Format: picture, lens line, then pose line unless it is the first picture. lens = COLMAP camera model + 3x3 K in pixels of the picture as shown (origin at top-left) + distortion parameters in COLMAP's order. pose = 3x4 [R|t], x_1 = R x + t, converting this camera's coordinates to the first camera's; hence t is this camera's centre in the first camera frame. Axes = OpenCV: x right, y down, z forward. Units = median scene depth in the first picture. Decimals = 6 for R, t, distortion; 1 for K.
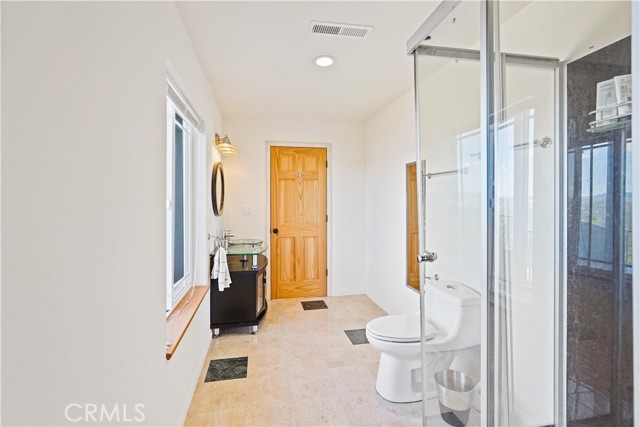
lens RADIAL K [[294.5, 0, 318.5], [0, 294.5, 199.2], [0, 0, 1]] dist [-0.000393, 0.000071]
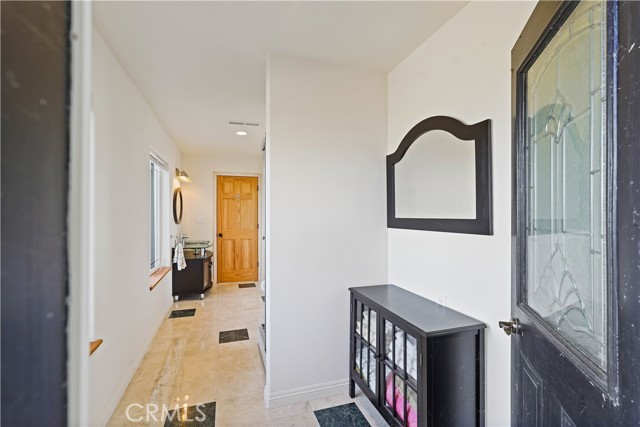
lens RADIAL K [[294.5, 0, 319.2], [0, 294.5, 214.2], [0, 0, 1]] dist [-0.000393, 0.000071]
pose [[0.993981, 0.001902, 0.109540, 0.176338], [-0.002229, 0.999993, 0.002863, 0.001646], [-0.109534, -0.003090, 0.993978, -0.476217]]
